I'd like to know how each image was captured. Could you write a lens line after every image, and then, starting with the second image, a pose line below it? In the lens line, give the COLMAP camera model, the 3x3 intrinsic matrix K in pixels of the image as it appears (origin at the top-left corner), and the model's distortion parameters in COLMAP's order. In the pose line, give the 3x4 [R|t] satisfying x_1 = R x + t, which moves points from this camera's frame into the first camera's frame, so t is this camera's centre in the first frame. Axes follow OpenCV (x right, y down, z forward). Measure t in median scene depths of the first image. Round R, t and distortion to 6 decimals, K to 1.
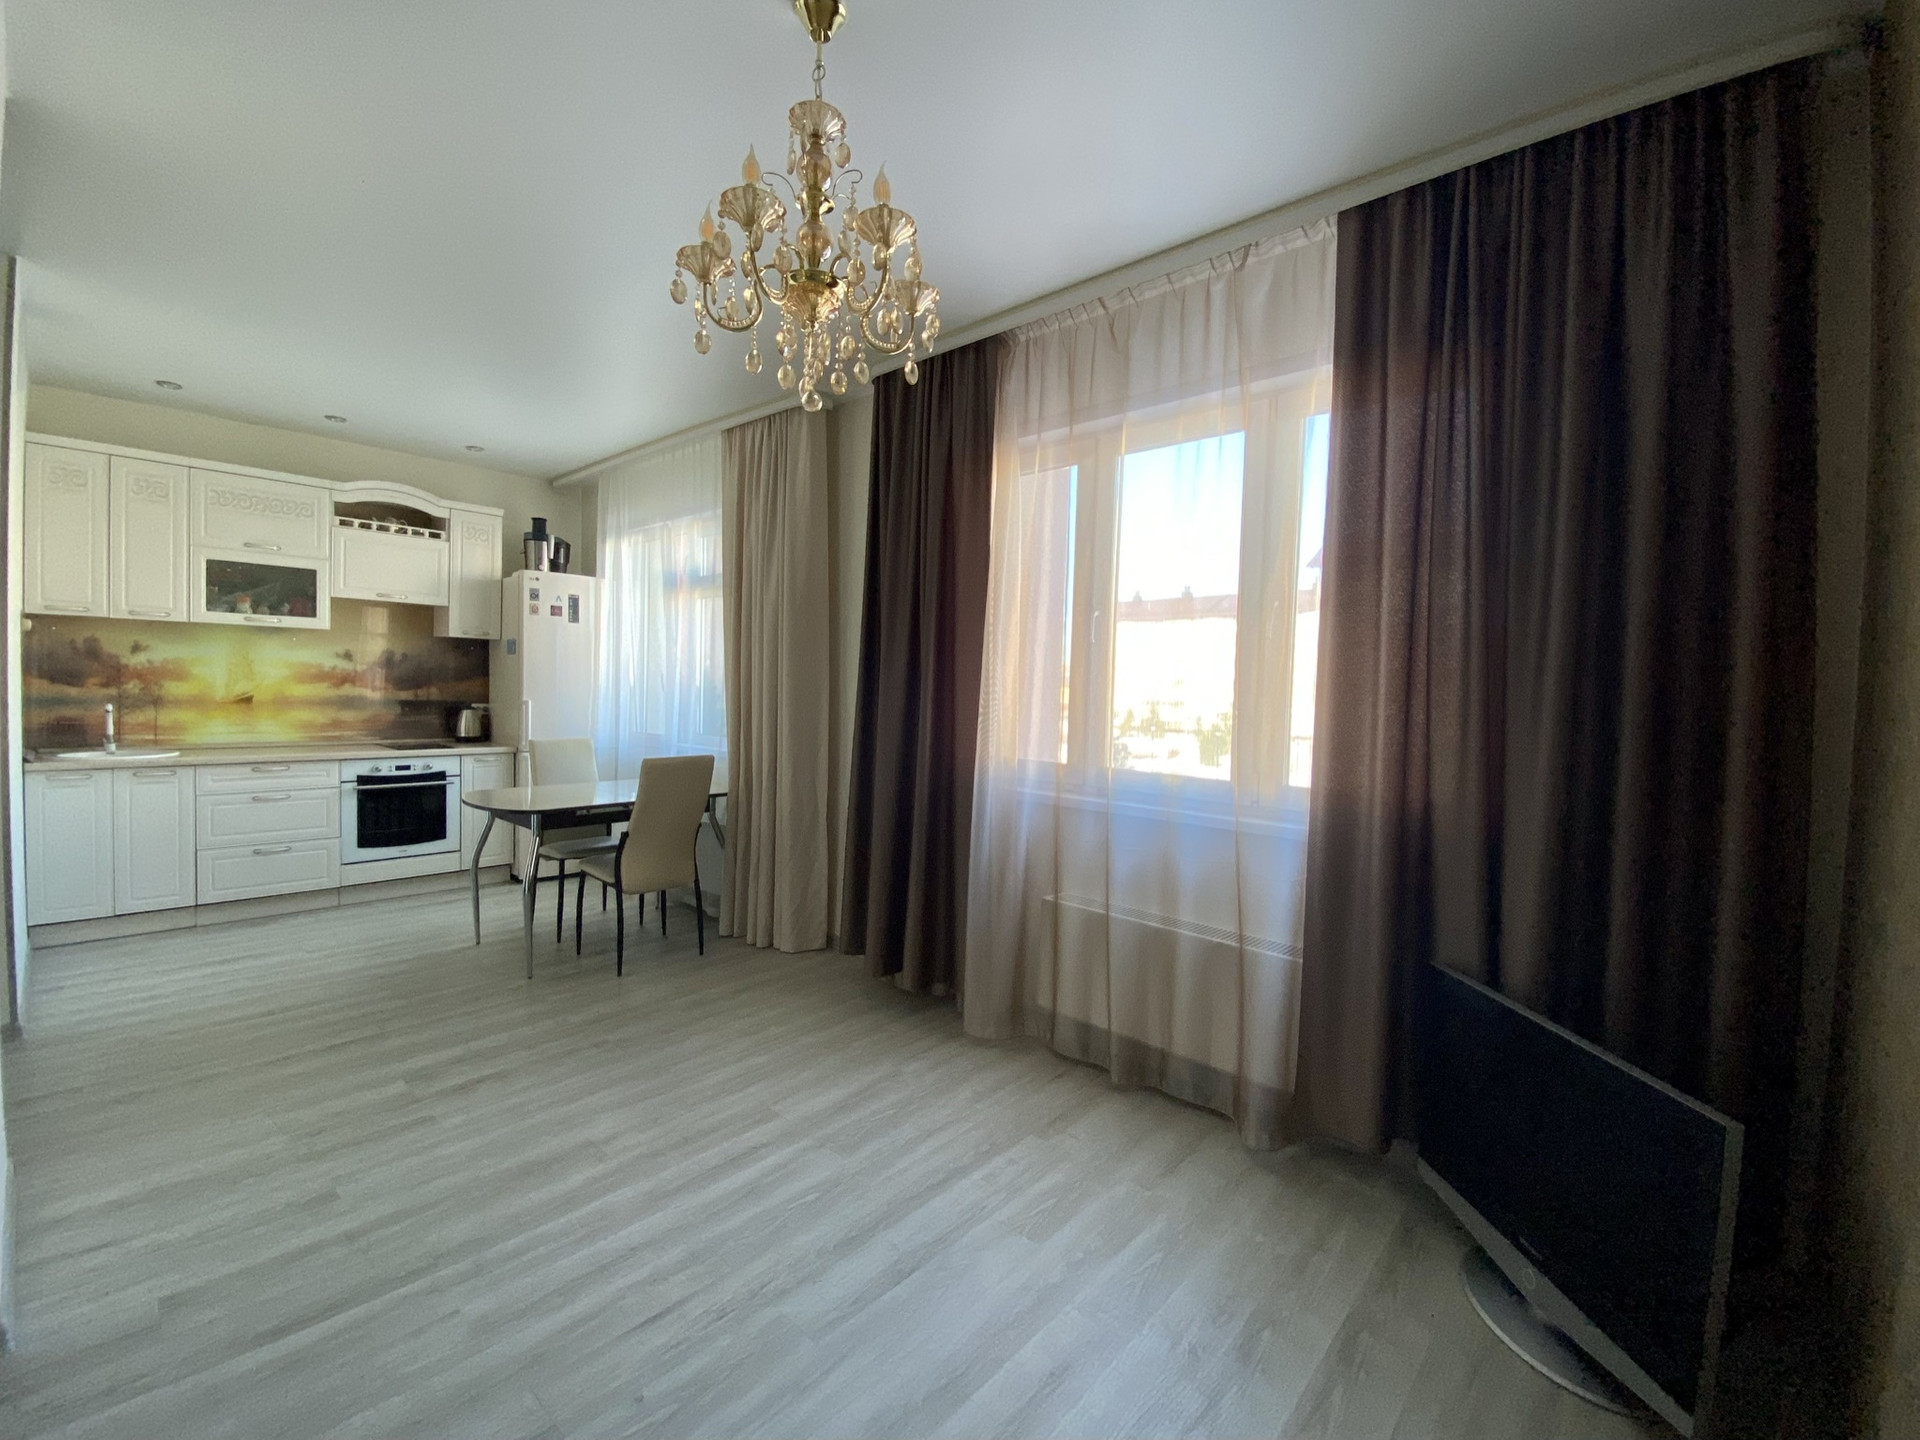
lens RADIAL K [[815.3, 0, 958.8], [0, 815.3, 720.1], [0, 0, 1]] dist [-0.010625, -0.001362]
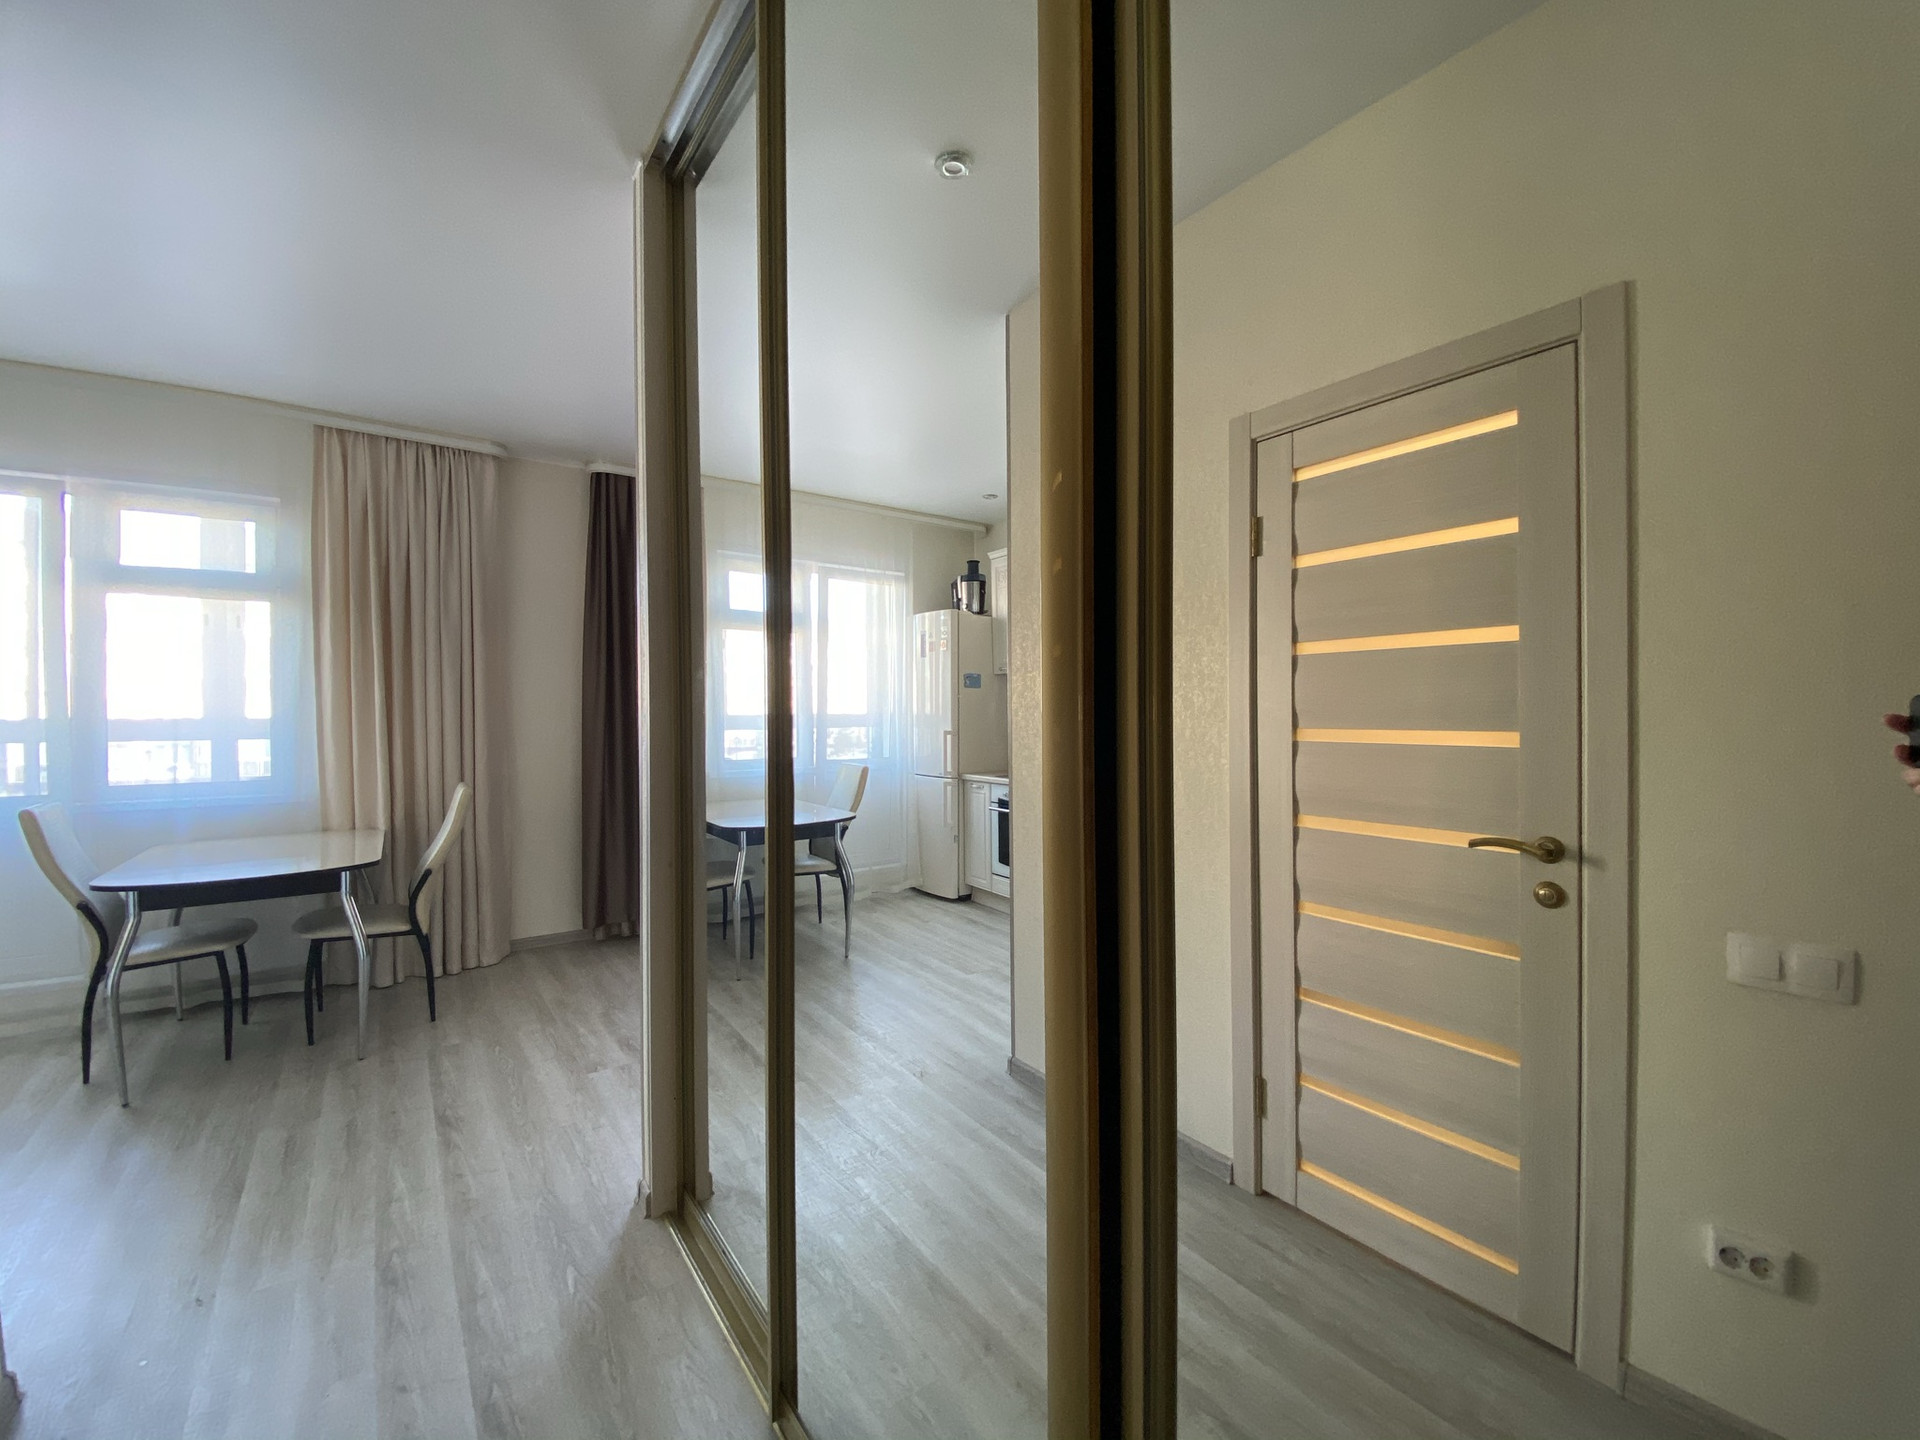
lens RADIAL K [[815.3, 0, 960.4], [0, 815.3, 715.6], [0, 0, 1]] dist [-0.010625, -0.001362]
pose [[0.216920, -0.039798, 0.975378, -1.060074], [0.048718, 0.998365, 0.029901, -0.036603], [-0.974973, 0.041032, 0.218505, 0.152214]]
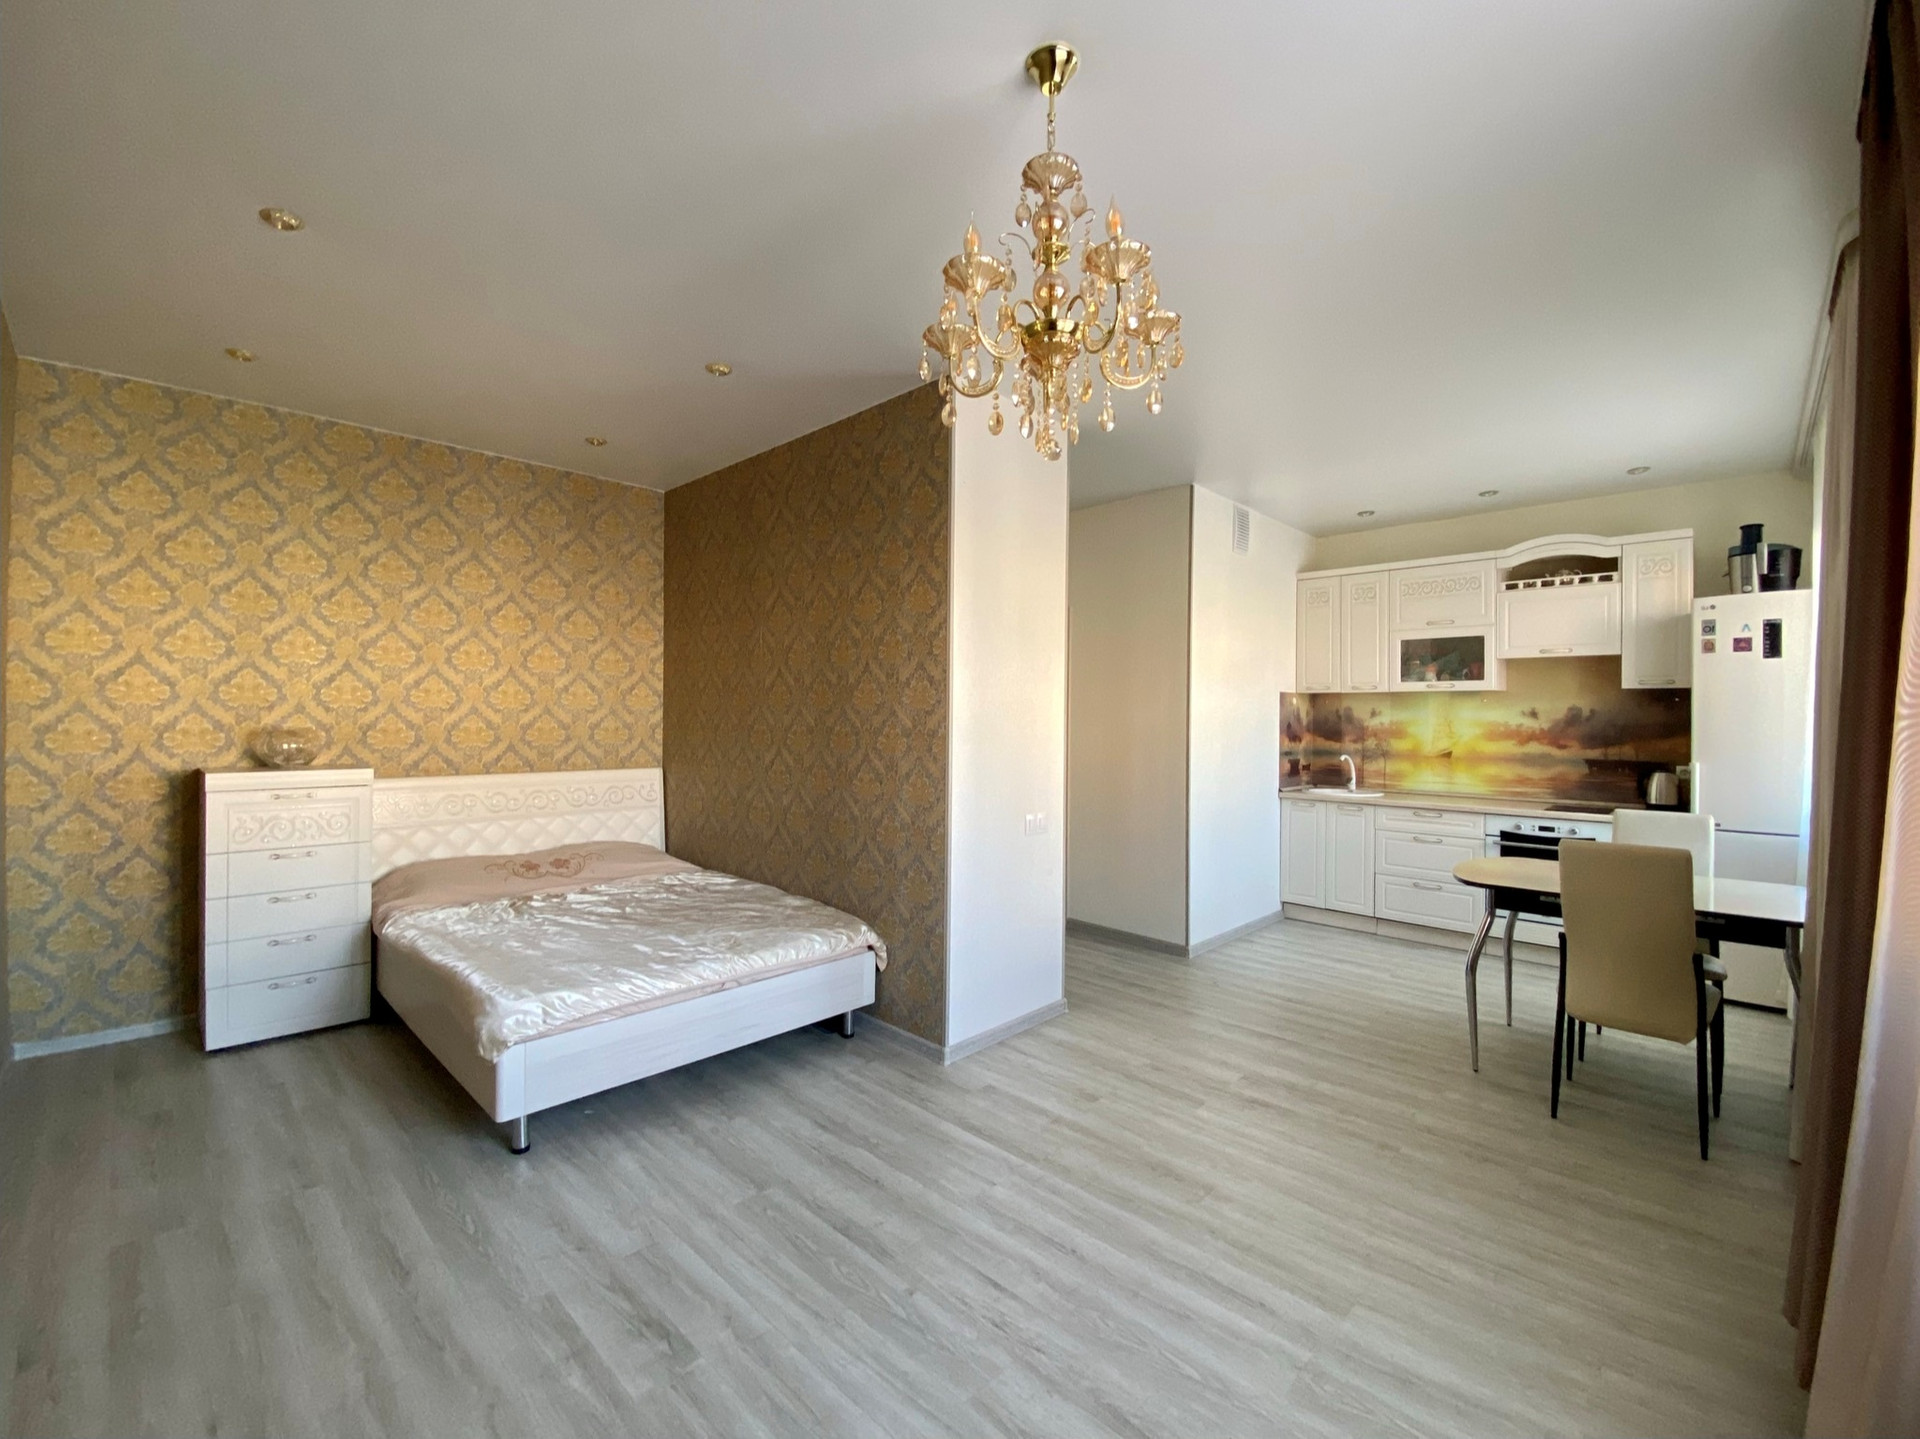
lens RADIAL K [[815.3, 0, 985.3], [0, 815.3, 715.2], [0, 0, 1]] dist [-0.010625, -0.001362]
pose [[-0.038342, -0.032528, -0.998735, 0.337241], [-0.050696, 0.998246, -0.030566, -0.013876], [0.997978, 0.049460, -0.039923, 0.417009]]
